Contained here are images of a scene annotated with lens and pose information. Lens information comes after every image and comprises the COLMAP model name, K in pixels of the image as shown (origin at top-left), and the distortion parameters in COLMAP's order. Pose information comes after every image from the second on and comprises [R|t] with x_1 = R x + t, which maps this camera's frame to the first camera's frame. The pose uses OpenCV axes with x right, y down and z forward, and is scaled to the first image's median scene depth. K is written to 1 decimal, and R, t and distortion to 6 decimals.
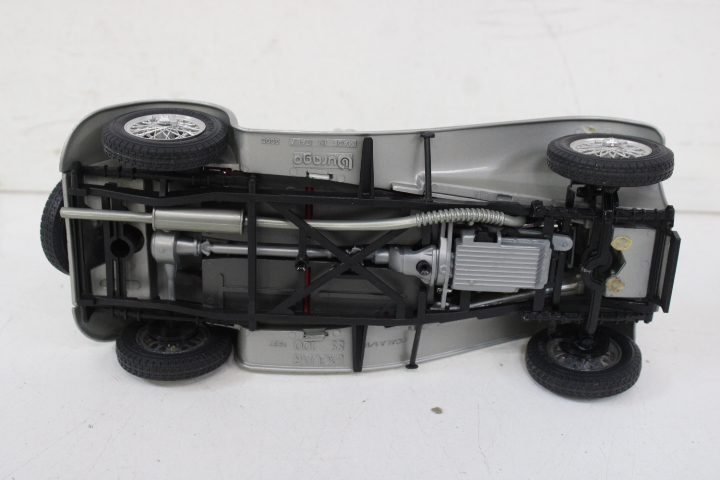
lens RADIAL K [[1037.7, 0, 360.0], [0, 1037.7, 240.0], [0, 0, 1]] dist [-0.035721, 0.025199]
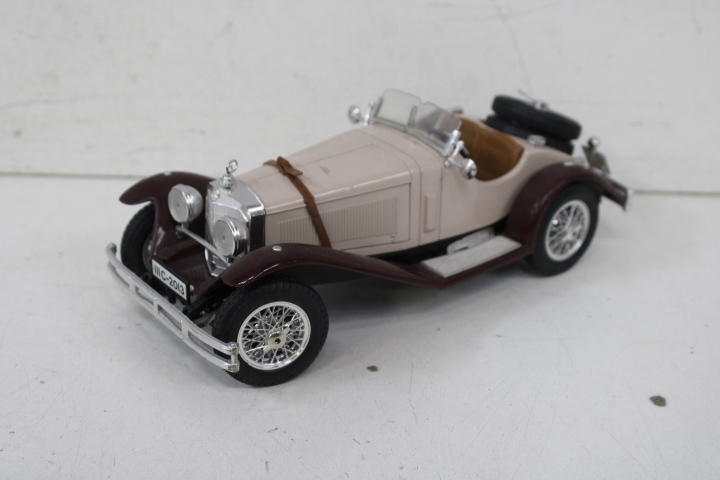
lens RADIAL K [[1133.1, 0, 360.0], [0, 1133.1, 240.0], [0, 0, 1]] dist [-0.021162, 0.061619]
pose [[0.999992, -0.002783, -0.002859, 0.057047], [0.002741, 0.999891, -0.014480, 0.044356], [0.002899, 0.014472, 0.999891, -0.132040]]
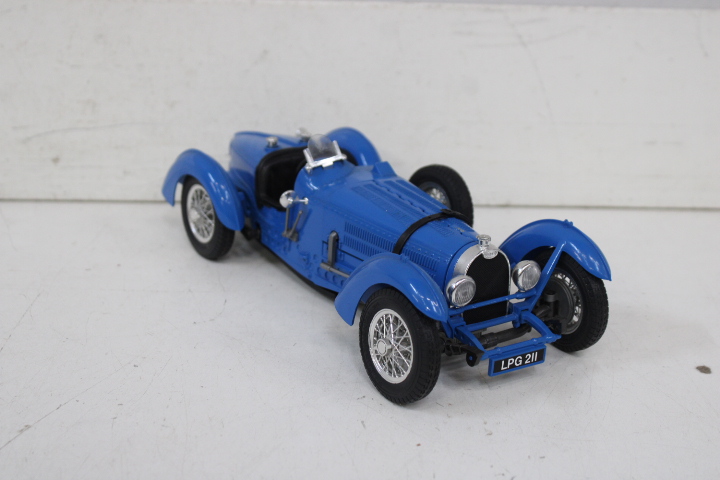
lens RADIAL K [[1274.2, 0, 360.0], [0, 1274.2, 240.0], [0, 0, 1]] dist [0.015711, -0.026096]
pose [[0.997672, -0.020322, 0.065097, -0.088107], [0.026933, 0.994386, -0.102333, 0.161960], [-0.062652, 0.103848, 0.992618, -0.340072]]
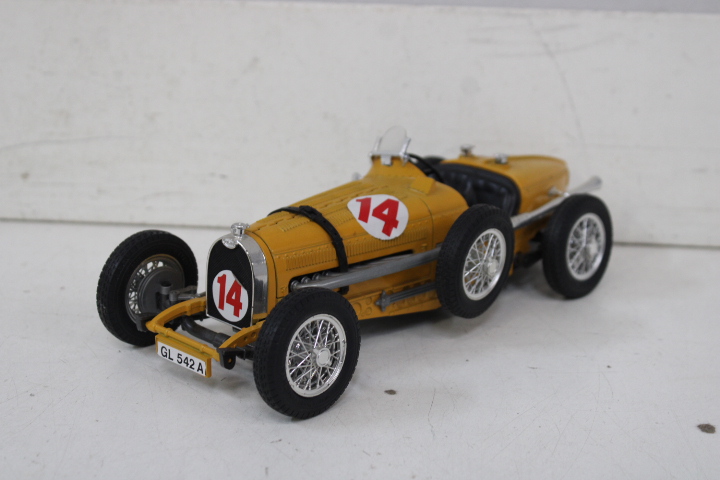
lens RADIAL K [[1329.5, 0, 360.4], [0, 1329.5, 250.2], [0, 0, 1]] dist [0.024529, 0.024530]
pose [[0.998236, 0.008406, -0.058770, 0.102900], [-0.017123, 0.988624, -0.149431, 0.191635], [0.056845, 0.150173, 0.987024, -0.207304]]
